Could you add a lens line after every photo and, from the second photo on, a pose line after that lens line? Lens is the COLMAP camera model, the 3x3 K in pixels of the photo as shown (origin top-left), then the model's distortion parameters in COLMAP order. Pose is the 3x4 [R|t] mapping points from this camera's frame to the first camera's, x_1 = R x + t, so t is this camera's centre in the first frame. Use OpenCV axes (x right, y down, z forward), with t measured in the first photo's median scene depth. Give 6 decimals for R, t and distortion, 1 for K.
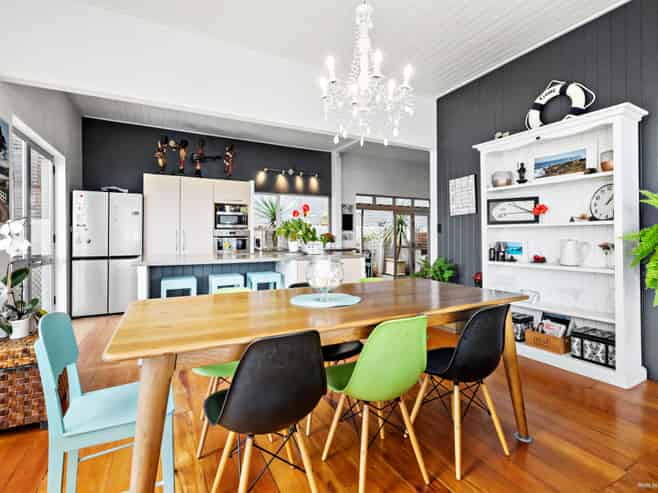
lens RADIAL K [[326.2, 0, 333.6], [0, 326.2, 235.4], [0, 0, 1]] dist [0.012998, -0.000293]
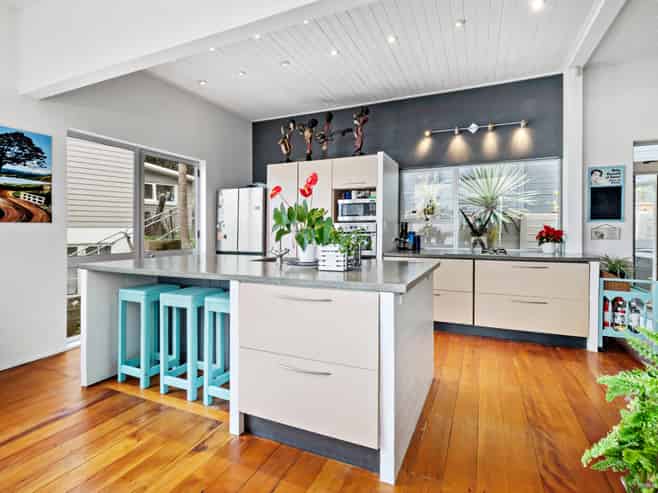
lens RADIAL K [[326.2, 0, 342.9], [0, 326.2, 228.6], [0, 0, 1]] dist [0.012998, -0.000293]
pose [[0.619997, -0.001412, -0.784603, 0.244883], [0.003379, 0.999994, 0.000870, -0.005400], [0.784597, -0.003190, 0.619998, 0.503231]]
